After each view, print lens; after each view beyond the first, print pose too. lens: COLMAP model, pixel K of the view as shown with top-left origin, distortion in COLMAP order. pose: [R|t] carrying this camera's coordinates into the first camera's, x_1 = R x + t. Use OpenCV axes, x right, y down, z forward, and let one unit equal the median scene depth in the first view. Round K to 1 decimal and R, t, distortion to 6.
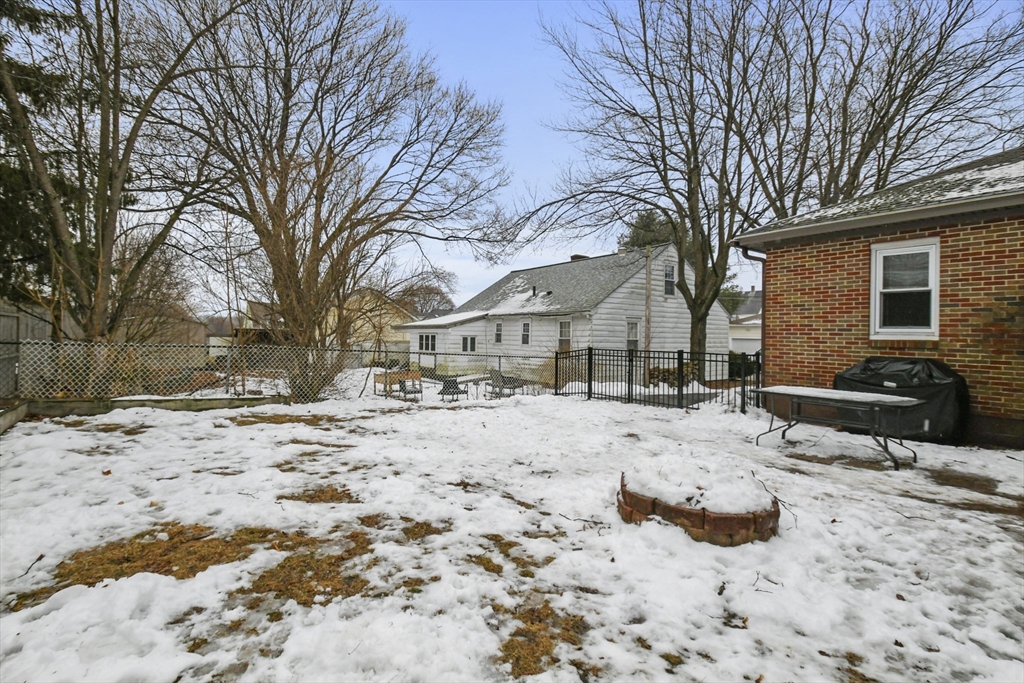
lens RADIAL K [[448.1, 0, 508.0], [0, 448.1, 352.0], [0, 0, 1]] dist [0.018962, -0.015261]
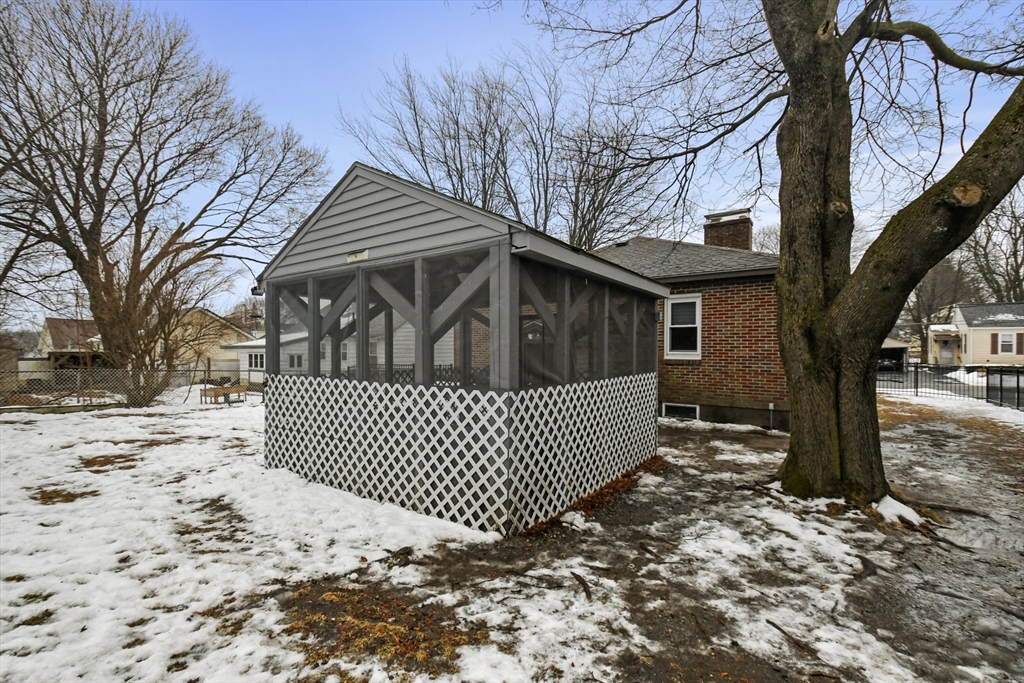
lens RADIAL K [[450.6, 0, 513.4], [0, 450.6, 358.8], [0, 0, 1]] dist [0.017477, -0.020555]
pose [[0.954672, -0.025996, 0.296523, 0.093439], [0.028984, 0.999564, -0.005683, -0.000675], [-0.296246, 0.014020, 0.955009, -0.258525]]
